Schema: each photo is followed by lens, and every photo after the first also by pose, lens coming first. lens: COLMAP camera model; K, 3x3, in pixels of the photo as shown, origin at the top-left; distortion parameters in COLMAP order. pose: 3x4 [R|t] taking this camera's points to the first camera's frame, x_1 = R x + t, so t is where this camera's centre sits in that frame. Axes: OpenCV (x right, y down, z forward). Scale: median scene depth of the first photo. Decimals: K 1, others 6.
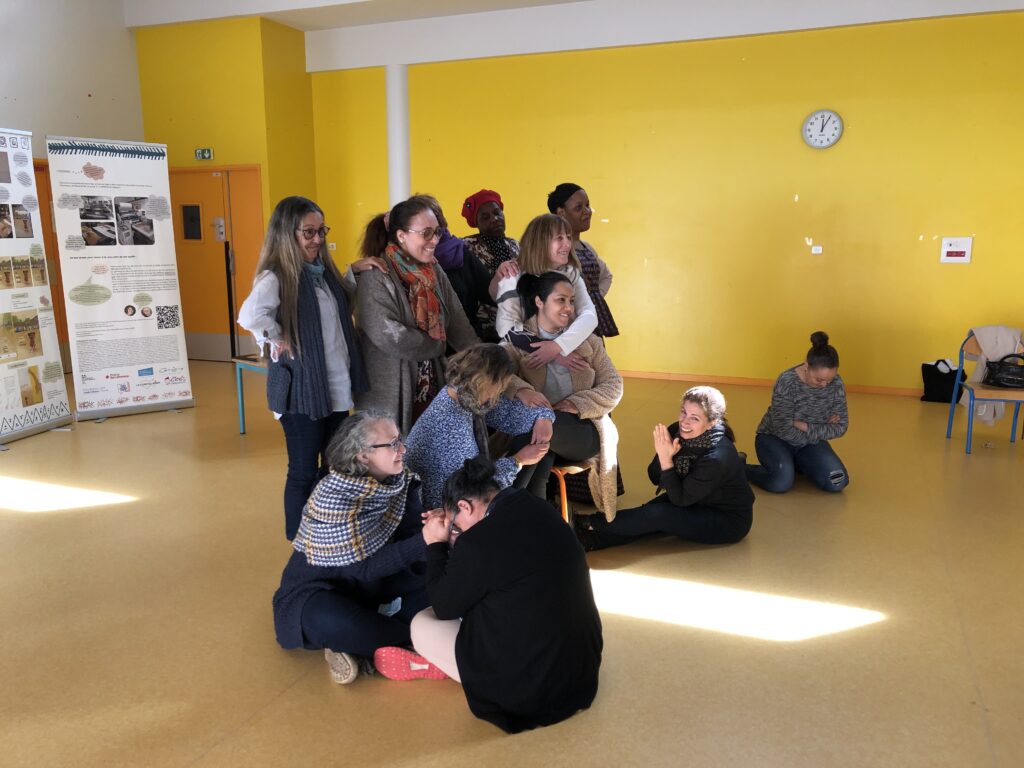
lens RADIAL K [[851.3, 0, 512.0], [0, 851.3, 384.0], [0, 0, 1]] dist [0.091233, -0.068316]
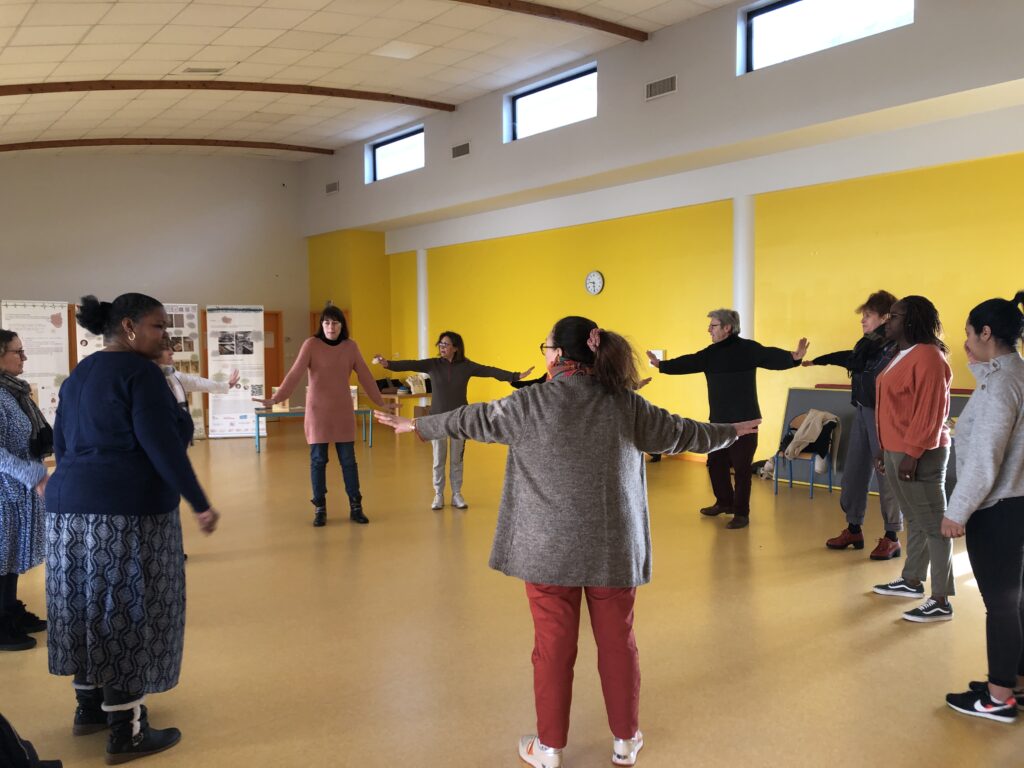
lens RADIAL K [[861.1, 0, 467.6], [0, 861.1, 385.7], [0, 0, 1]] dist [0.153822, 0.002757]
pose [[0.868771, 0.019626, -0.494825, 1.049859], [-0.079631, 0.991748, -0.100474, 0.077074], [0.488770, 0.126692, 0.863165, -0.506654]]
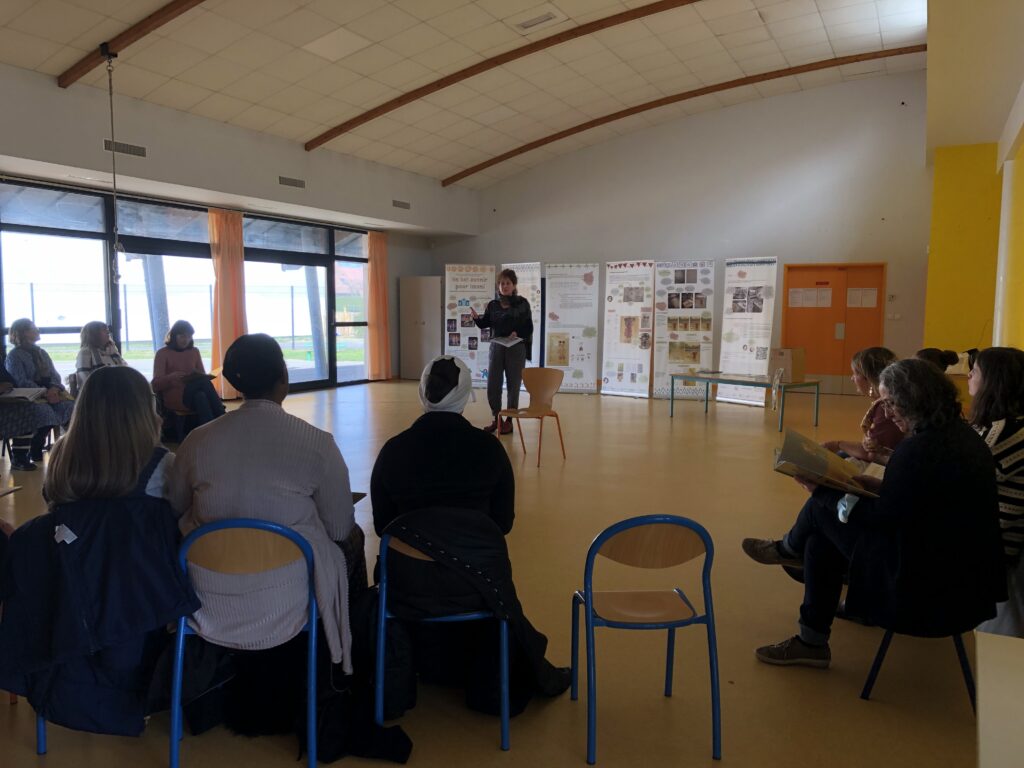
lens RADIAL K [[851.3, 0, 512.0], [0, 851.3, 384.0], [0, 0, 1]] dist [0.091233, -0.068316]
pose [[-0.058465, 0.101945, -0.993071, 1.424659], [-0.180331, 0.977329, 0.110946, -0.123612], [0.981867, 0.185567, -0.038756, 0.604610]]
